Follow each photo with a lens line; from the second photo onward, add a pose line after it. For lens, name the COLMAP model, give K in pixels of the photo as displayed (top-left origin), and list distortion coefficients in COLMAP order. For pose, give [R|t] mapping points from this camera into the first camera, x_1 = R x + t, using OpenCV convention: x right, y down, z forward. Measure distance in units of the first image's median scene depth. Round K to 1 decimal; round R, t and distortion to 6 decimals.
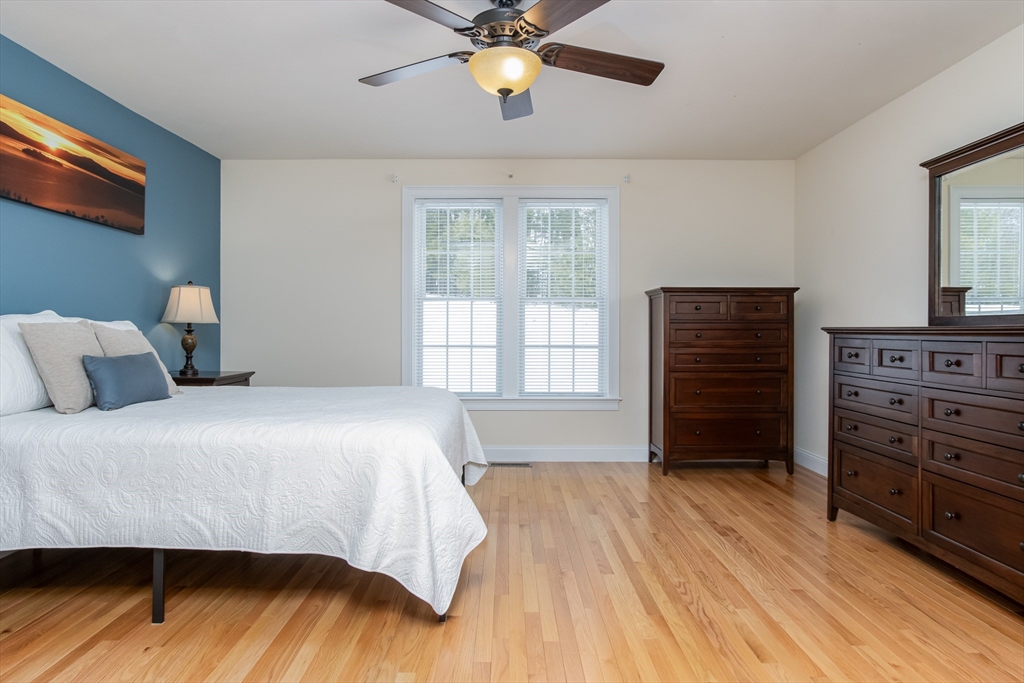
lens RADIAL K [[597.2, 0, 505.9], [0, 597.2, 333.7], [0, 0, 1]] dist [-0.002650, 0.004810]
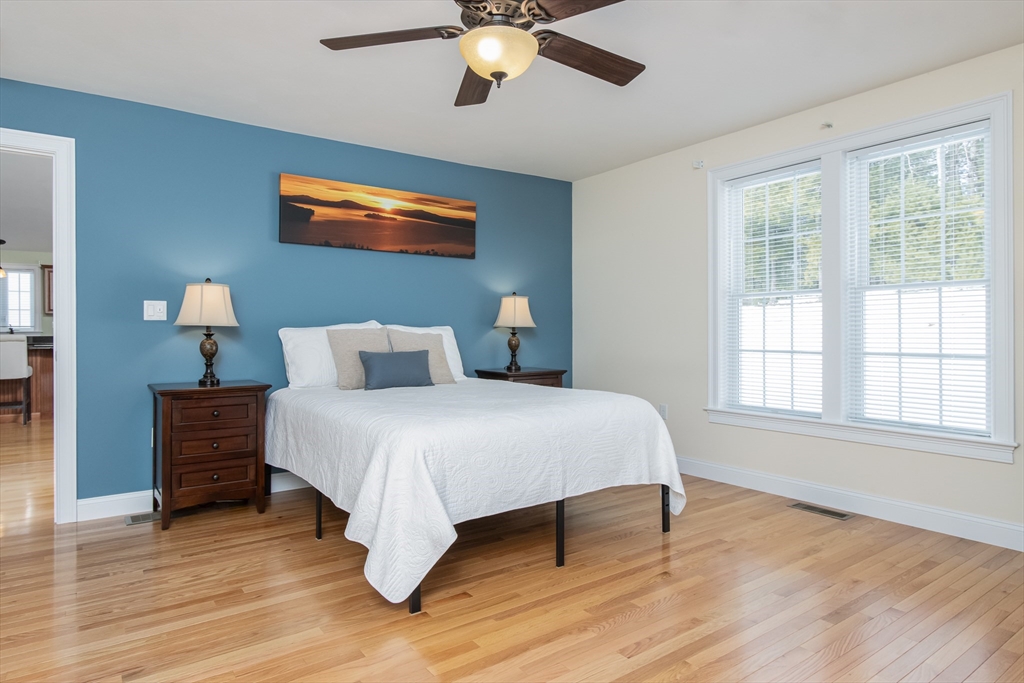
lens RADIAL K [[597.2, 0, 505.9], [0, 597.2, 333.7], [0, 0, 1]] dist [-0.002650, 0.004810]
pose [[0.589260, -0.001867, -0.807941, 0.473227], [-0.001029, 0.999995, -0.003061, -0.000585], [0.807943, 0.002635, 0.589255, 0.294997]]
